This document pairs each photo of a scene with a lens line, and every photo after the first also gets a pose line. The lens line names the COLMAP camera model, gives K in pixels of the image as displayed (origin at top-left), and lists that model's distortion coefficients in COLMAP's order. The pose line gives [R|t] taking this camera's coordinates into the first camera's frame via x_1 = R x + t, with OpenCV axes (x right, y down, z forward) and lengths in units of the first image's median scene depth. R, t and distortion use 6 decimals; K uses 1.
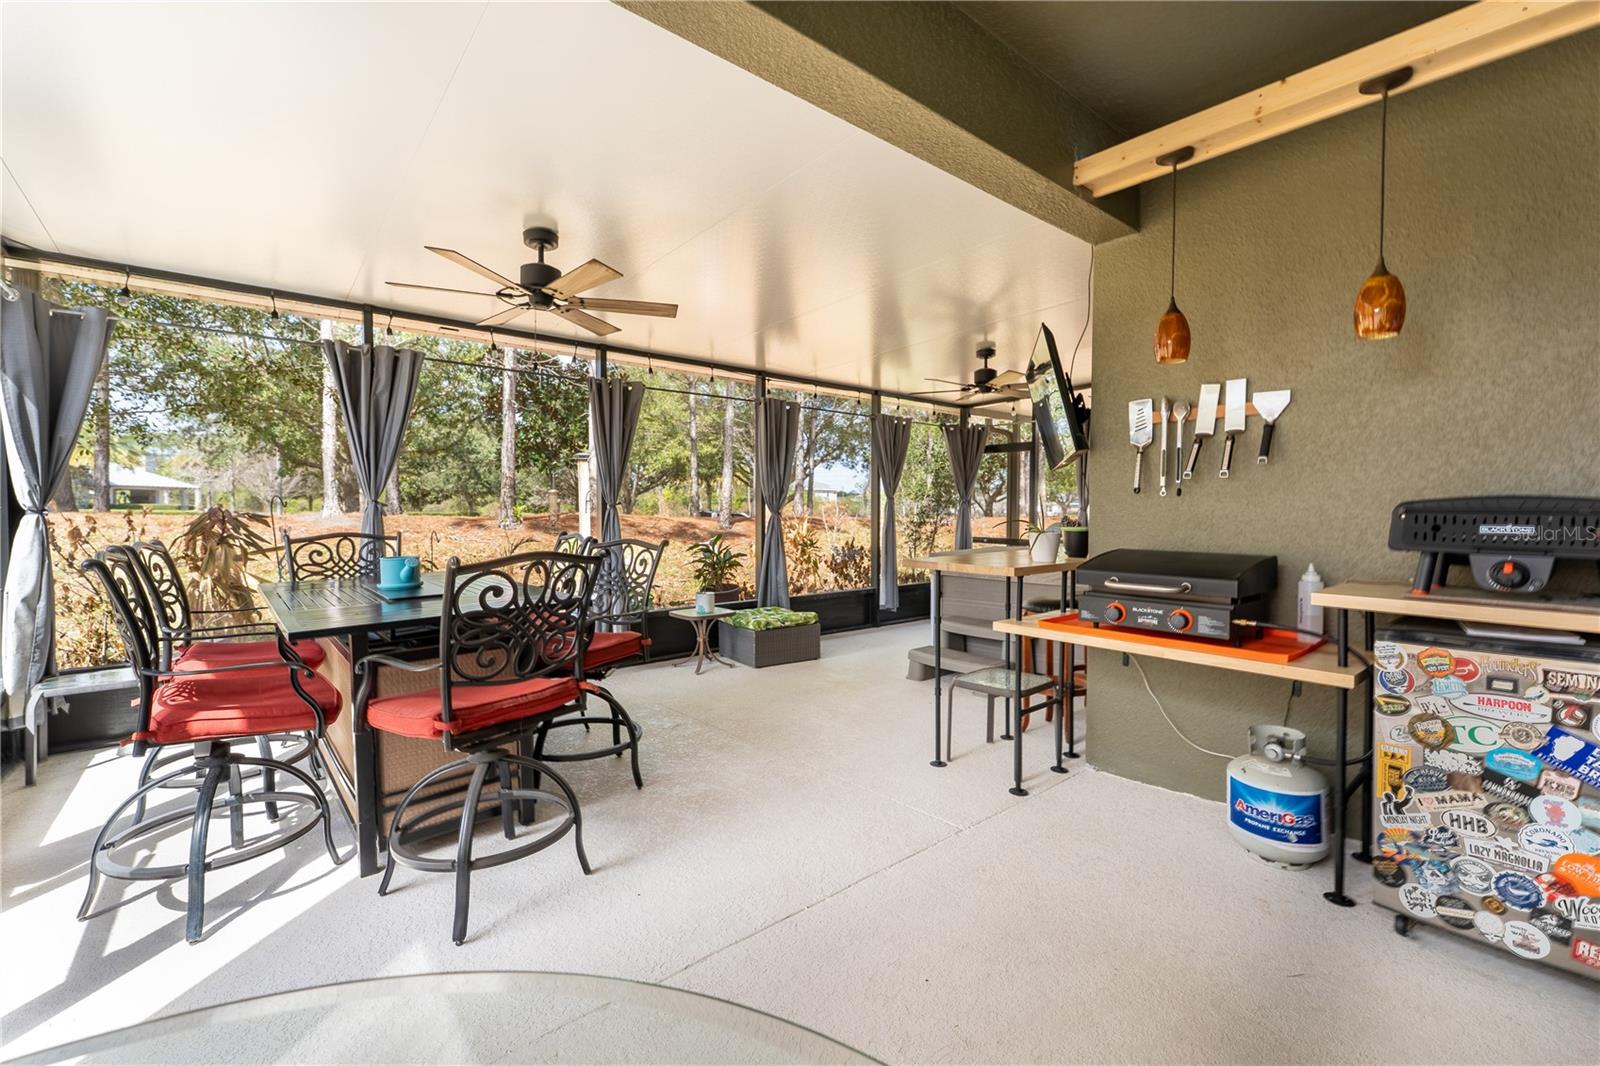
lens RADIAL K [[682.7, 0, 799.7], [0, 682.7, 526.7], [0, 0, 1]] dist [-0.001199, 0.000029]
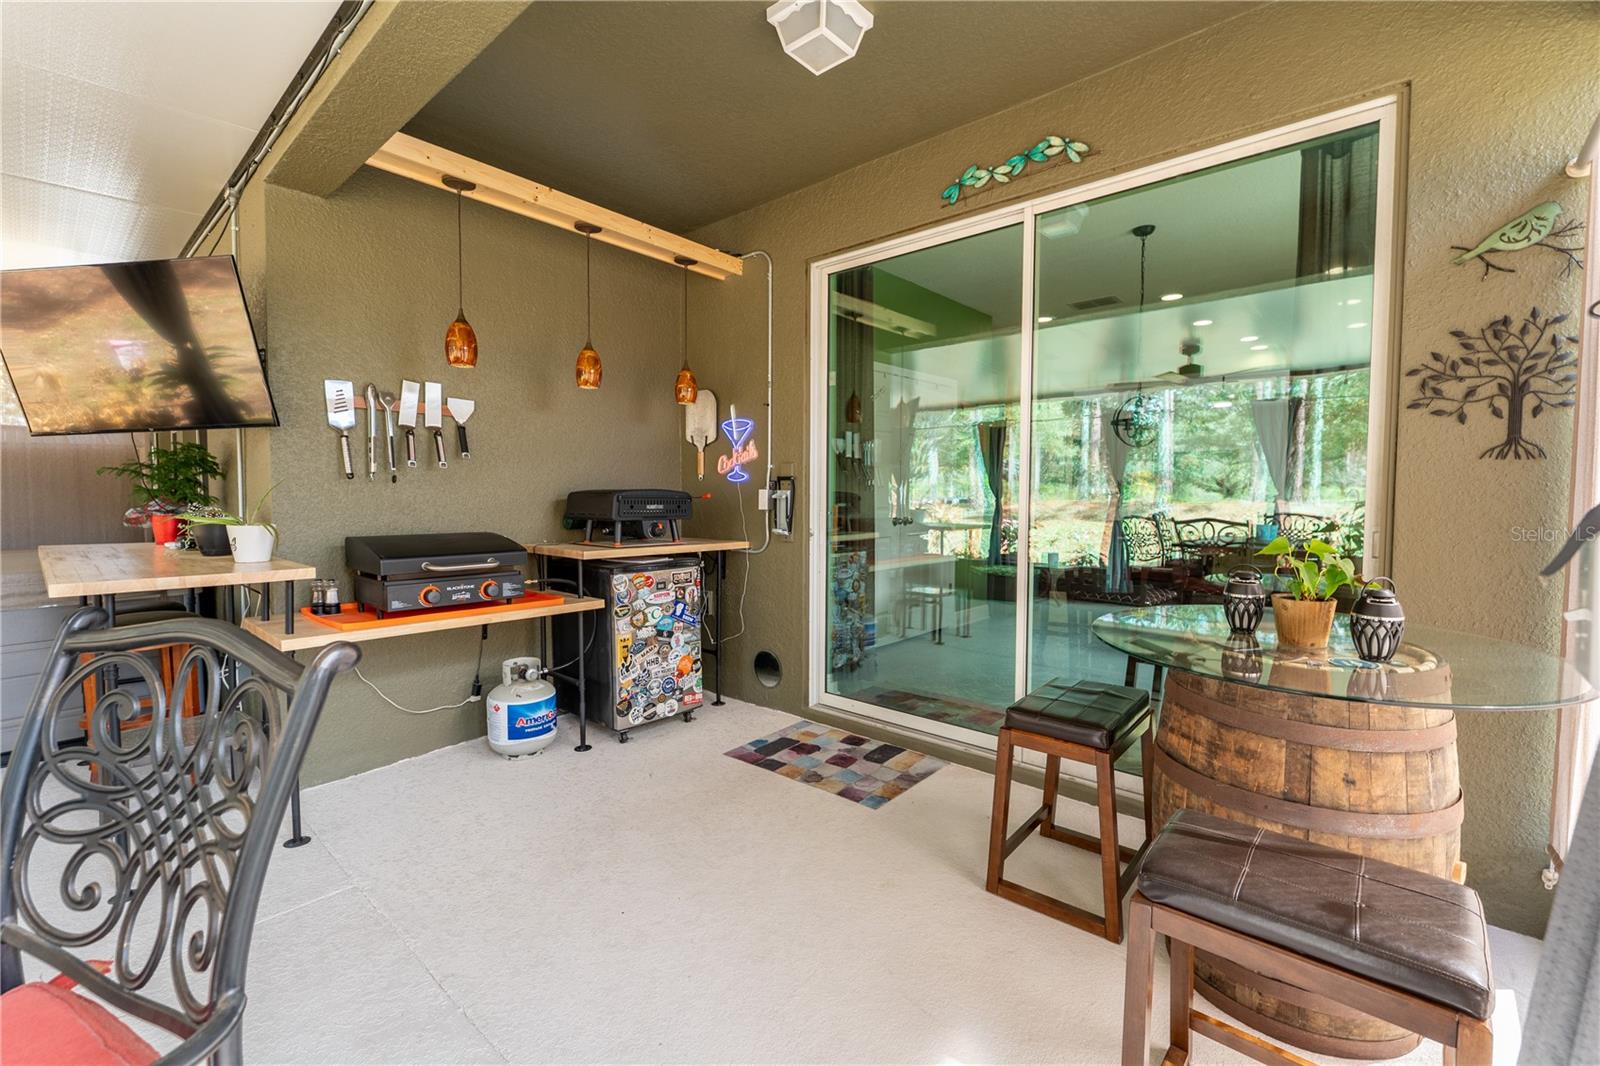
lens RADIAL K [[682.7, 0, 799.0], [0, 682.7, 523.8], [0, 0, 1]] dist [-0.001199, 0.000029]
pose [[-0.152130, -0.050271, 0.987081, -0.870926], [0.017536, 0.998411, 0.053550, -0.040415], [-0.988205, 0.025456, -0.151007, 0.813350]]
